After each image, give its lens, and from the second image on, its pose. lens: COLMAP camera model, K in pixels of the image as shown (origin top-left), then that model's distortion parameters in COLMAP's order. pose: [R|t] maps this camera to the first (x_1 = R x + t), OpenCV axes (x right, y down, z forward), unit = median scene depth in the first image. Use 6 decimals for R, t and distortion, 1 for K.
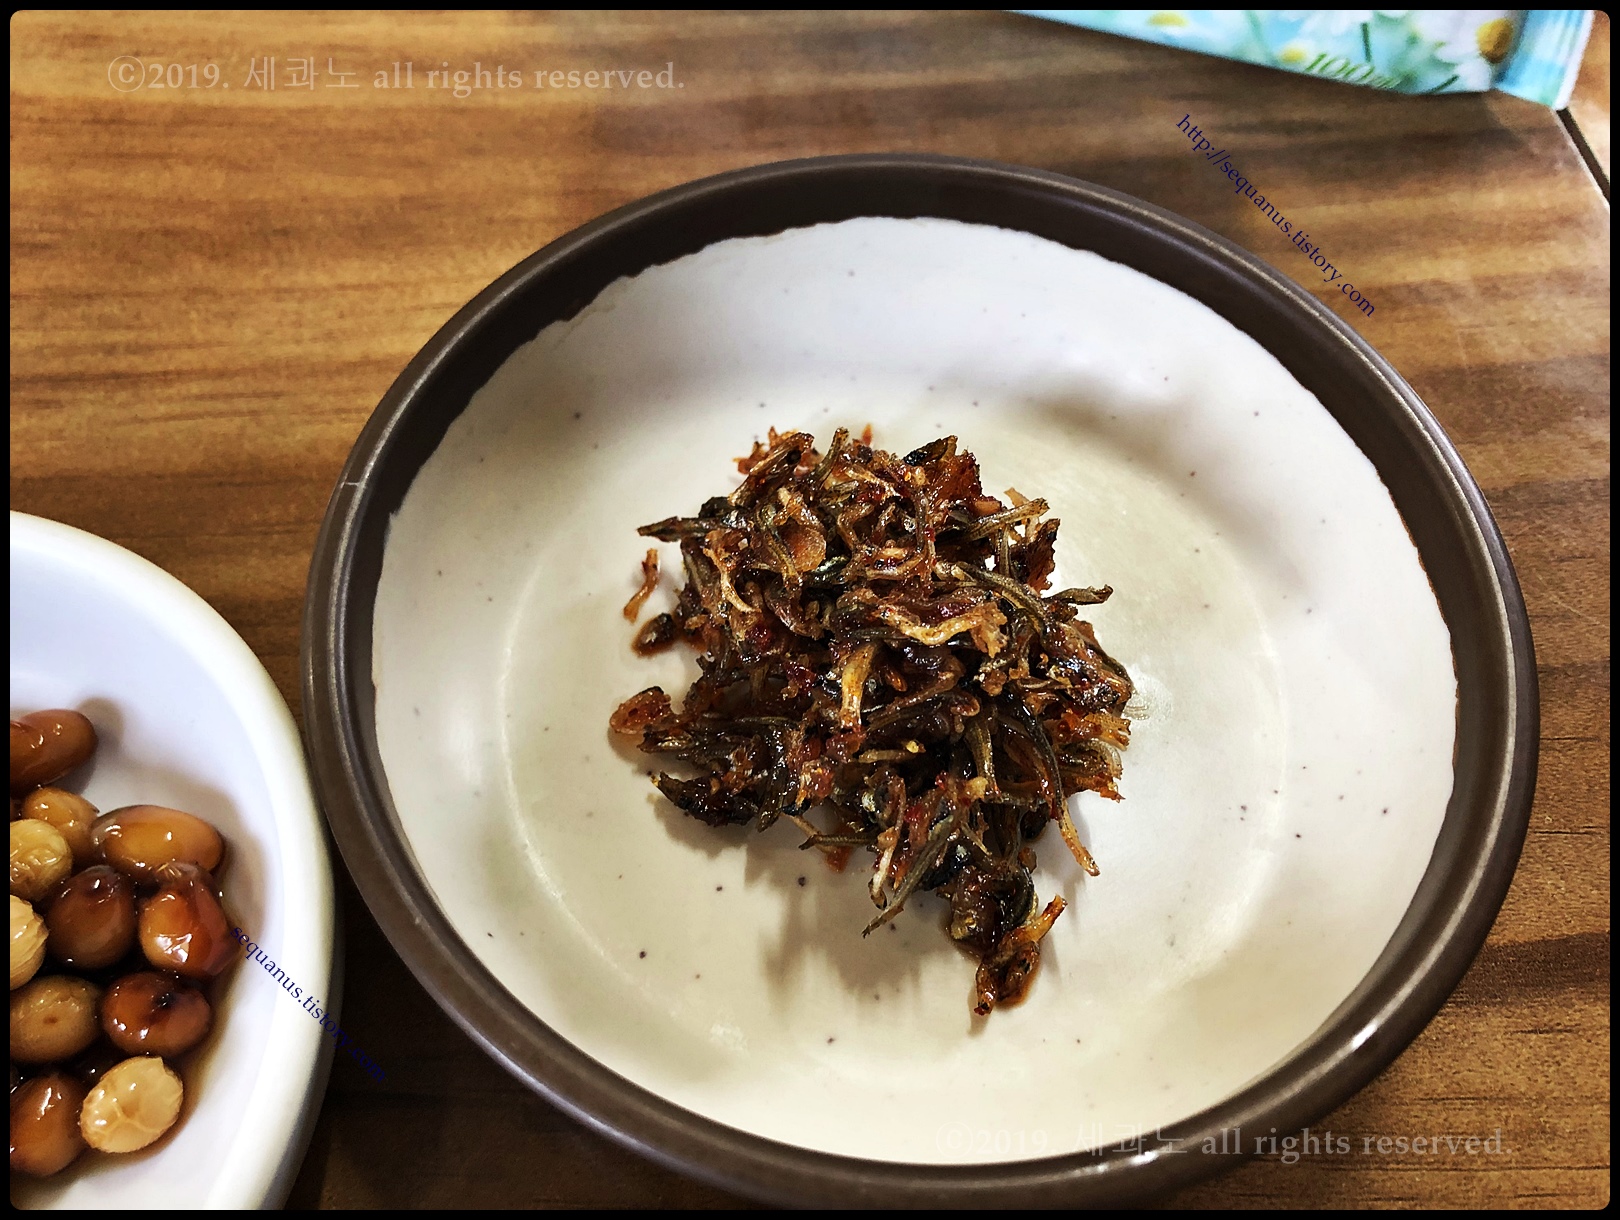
lens RADIAL K [[1305.5, 0, 812.0], [0, 1305.5, 617.7], [0, 0, 1]] dist [0.013833, 0.013149]
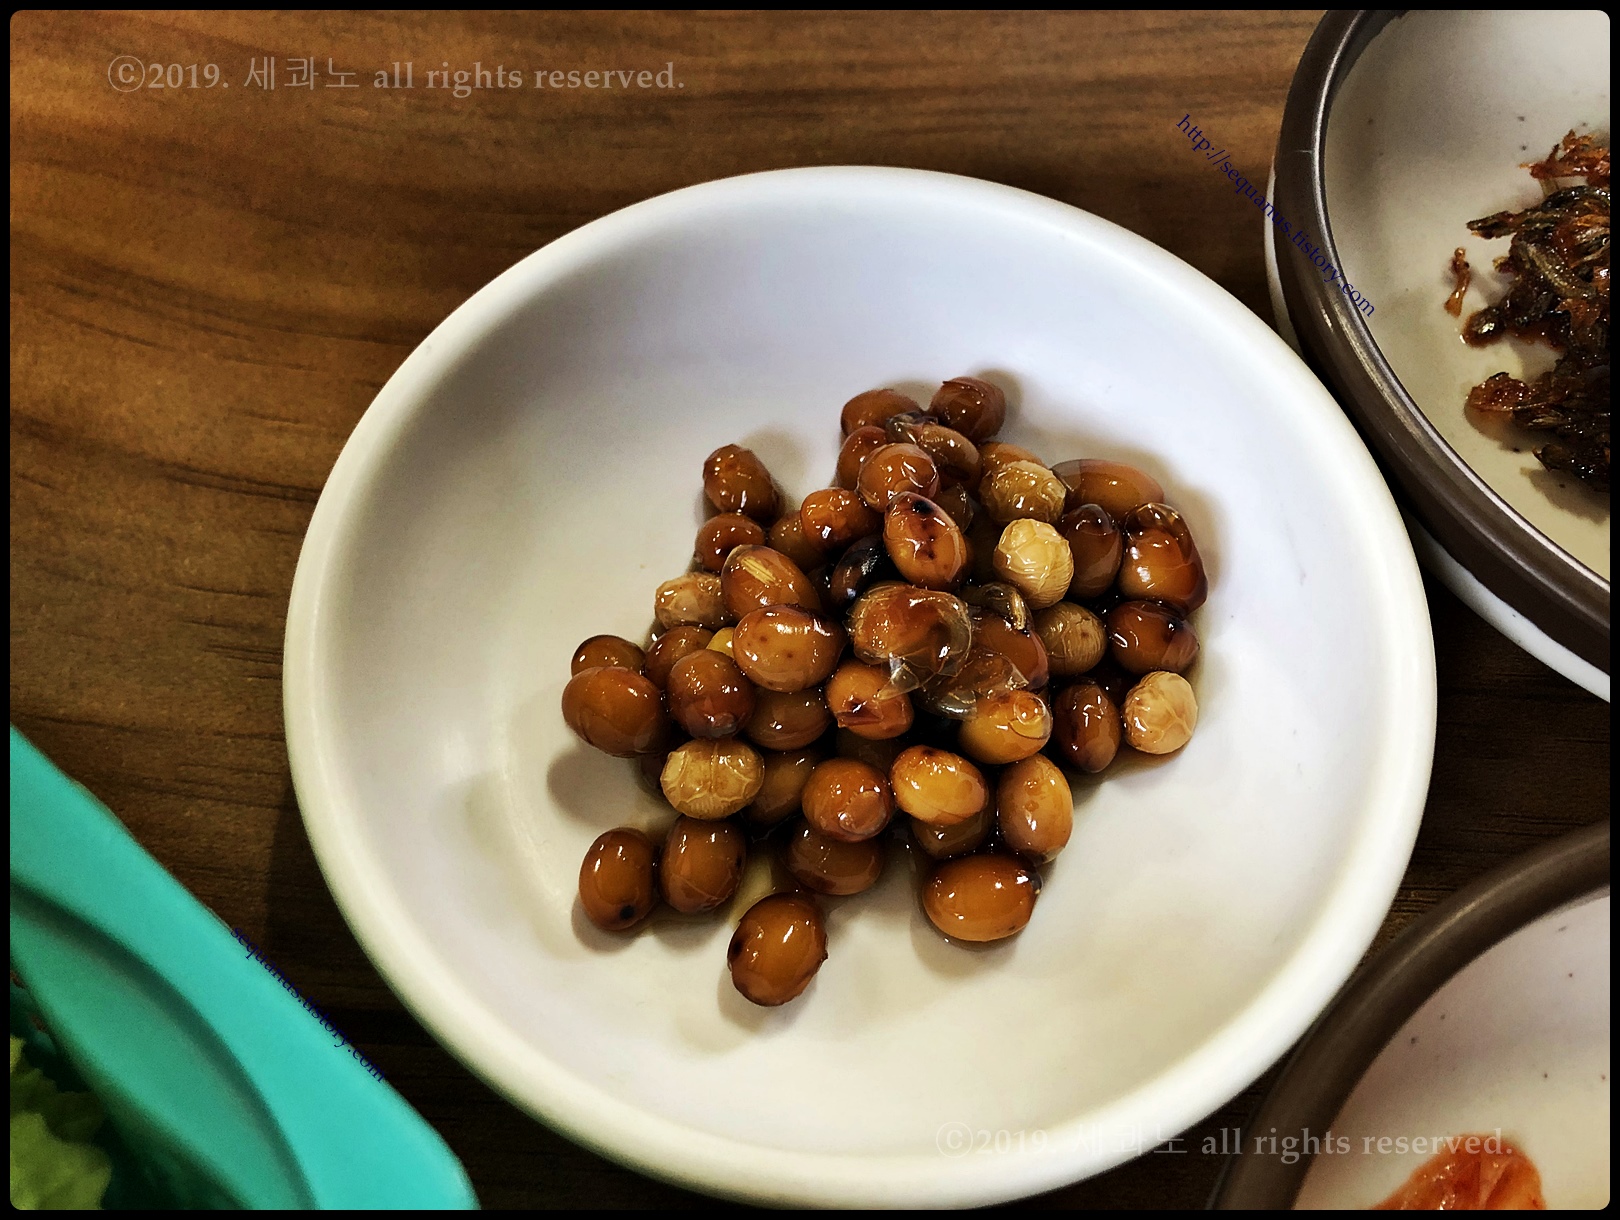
lens RADIAL K [[1305.5, 0, 807.3], [0, 1305.5, 603.1], [0, 0, 1]] dist [0.013833, 0.013149]
pose [[0.999792, 0.012553, 0.016077, -0.590903], [-0.013471, 0.998209, 0.058285, 0.157396], [-0.015317, -0.058490, 0.998170, -0.043990]]
